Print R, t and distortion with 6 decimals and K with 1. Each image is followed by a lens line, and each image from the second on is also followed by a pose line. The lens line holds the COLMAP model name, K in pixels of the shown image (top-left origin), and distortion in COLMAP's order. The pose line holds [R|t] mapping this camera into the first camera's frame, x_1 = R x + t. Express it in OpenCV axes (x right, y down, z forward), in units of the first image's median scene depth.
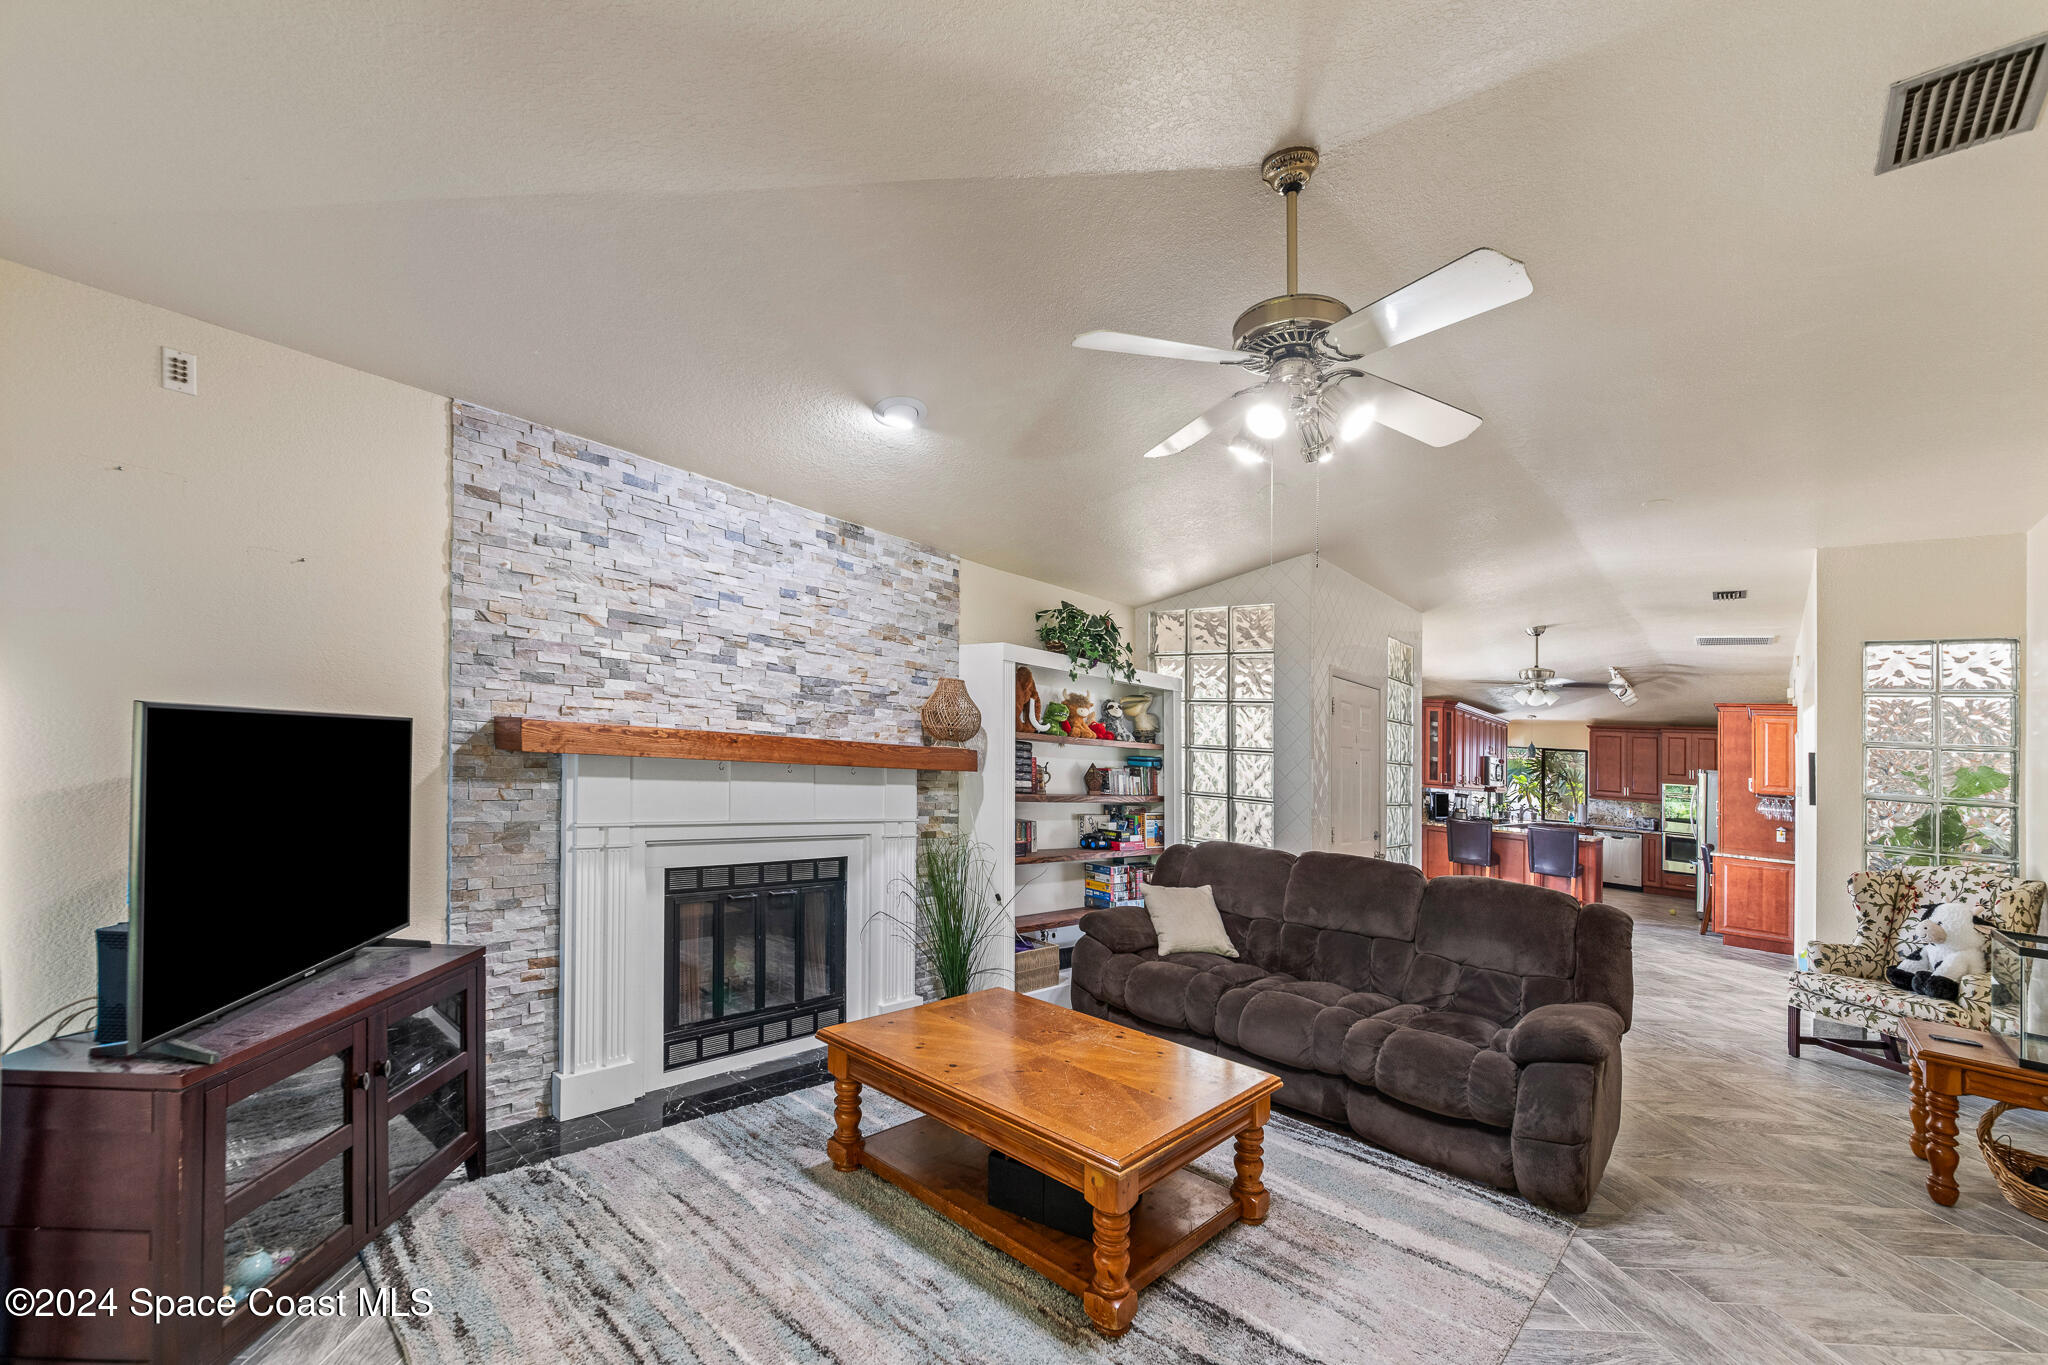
lens RADIAL K [[856.9, 0, 1025.2], [0, 856.9, 709.7], [0, 0, 1]] dist [0.000962, 0.000675]
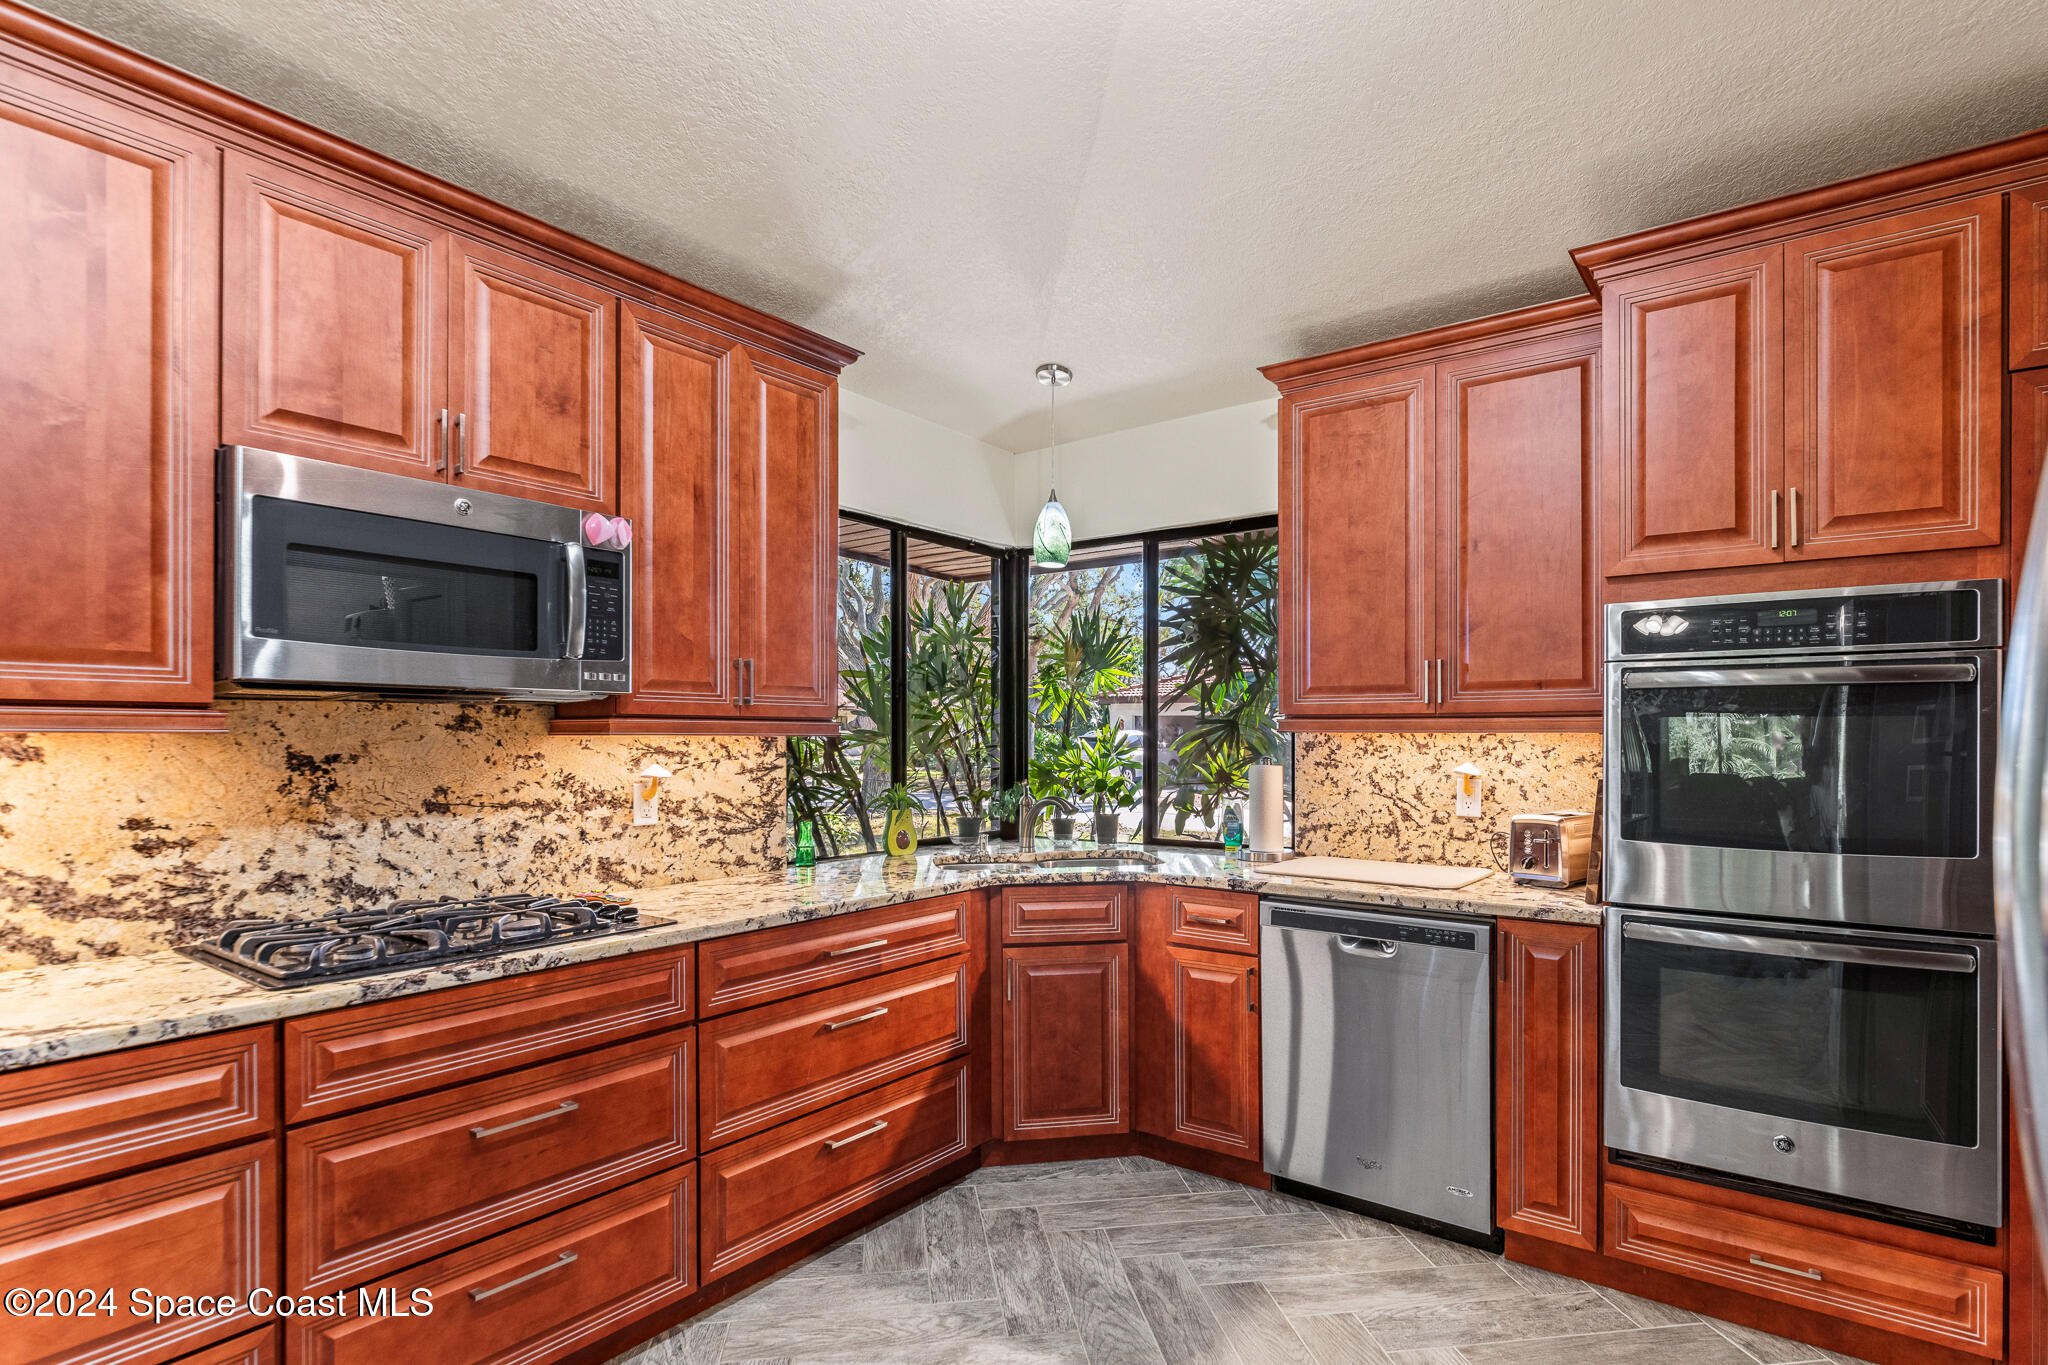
lens RADIAL K [[1037.2, 0, 1028.6], [0, 1037.2, 733.8], [0, 0, 1]] dist [-0.000936, -0.000316]
pose [[0.995207, -0.073413, 0.064610, 1.618199], [0.070208, 0.996251, 0.050551, 0.242267], [-0.068079, -0.045772, 0.996629, 2.122117]]
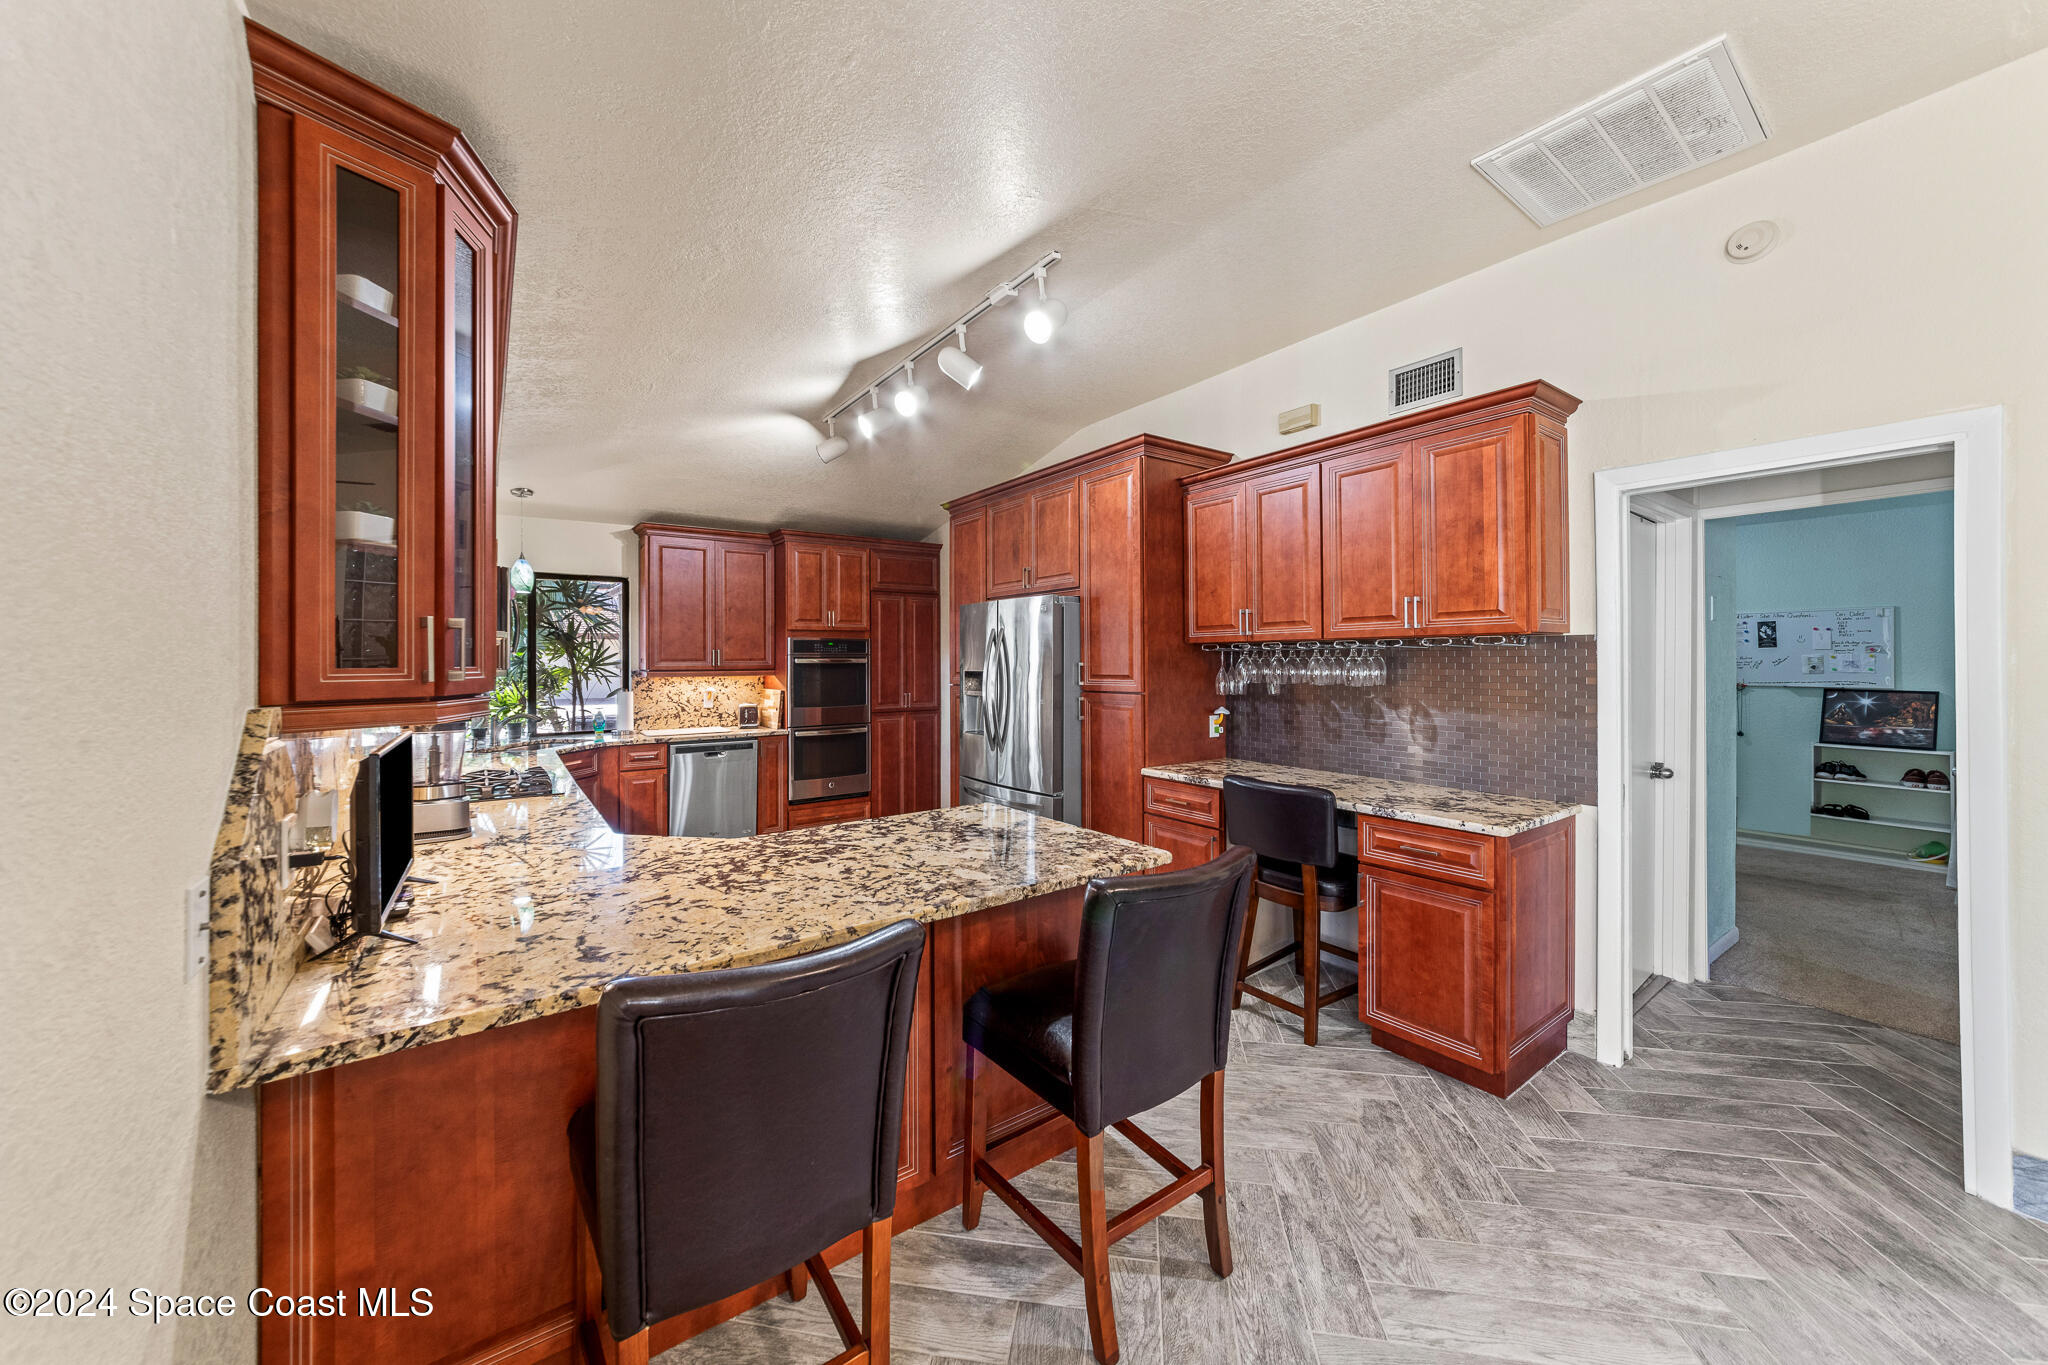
lens RADIAL K [[741.9, 0, 1016.7], [0, 741.9, 659.5], [0, 0, 1]] dist [0.000380, 0.000064]
pose [[0.231292, -0.076008, 0.969911, 0.867118], [-0.023915, 0.996198, 0.083771, 0.152019], [-0.972590, -0.042571, 0.228595, 1.976369]]
